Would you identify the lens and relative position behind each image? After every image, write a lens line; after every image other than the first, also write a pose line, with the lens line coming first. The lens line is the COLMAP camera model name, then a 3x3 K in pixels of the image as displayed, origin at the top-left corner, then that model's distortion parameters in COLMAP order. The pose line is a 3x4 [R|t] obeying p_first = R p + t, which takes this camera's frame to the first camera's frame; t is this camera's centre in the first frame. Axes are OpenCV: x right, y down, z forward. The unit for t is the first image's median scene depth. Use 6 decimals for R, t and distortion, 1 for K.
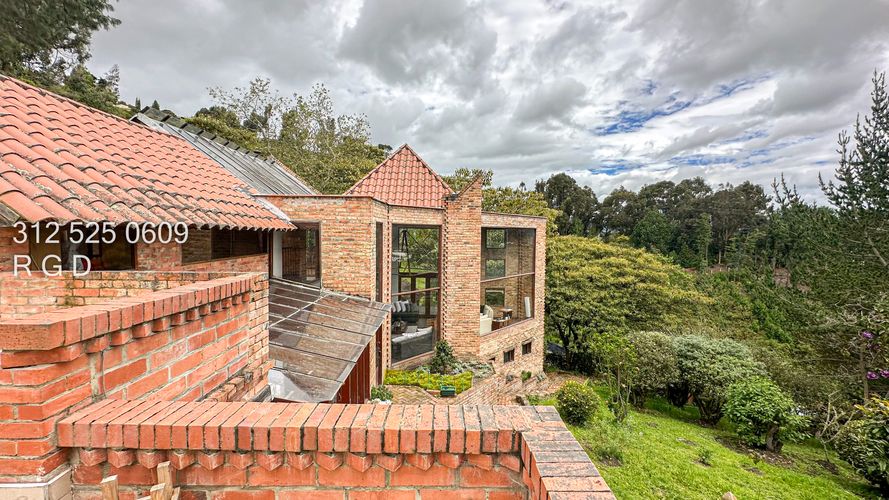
lens RADIAL K [[357.0, 0, 442.5], [0, 357.0, 252.6], [0, 0, 1]] dist [-0.004468, 0.000546]
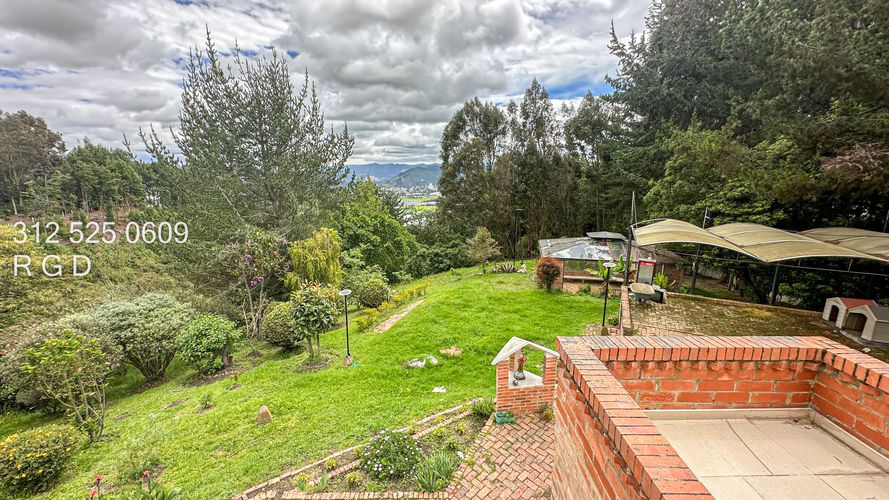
lens RADIAL K [[357.0, 0, 442.9], [0, 357.0, 256.6], [0, 0, 1]] dist [-0.004468, 0.000546]
pose [[-0.002108, -0.234984, 0.971997, -0.133928], [0.058805, 0.970288, 0.234698, -0.039986], [-0.998267, 0.057653, 0.011773, 0.164806]]
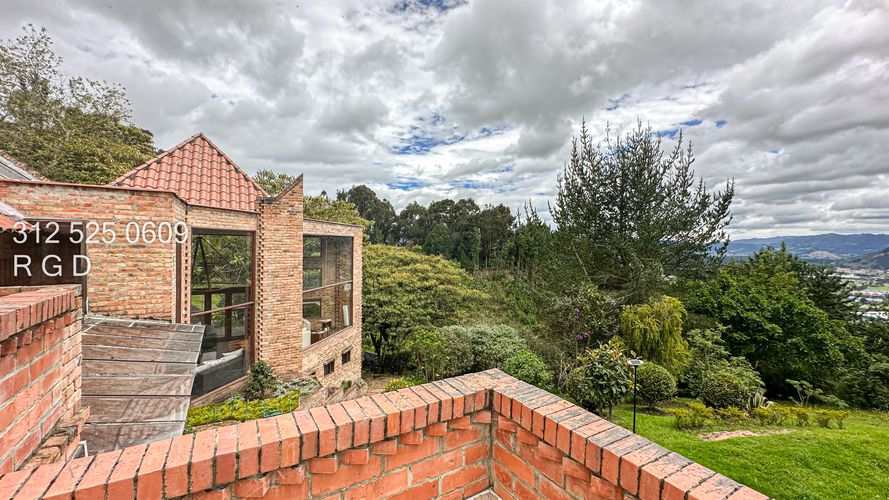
lens RADIAL K [[357.0, 0, 444.2], [0, 357.0, 248.1], [0, 0, 1]] dist [-0.004468, 0.000546]
pose [[0.851650, -0.003240, 0.524100, -0.052540], [0.024308, 0.999149, -0.033322, 0.005004], [-0.523546, 0.041119, 0.851004, 0.001535]]
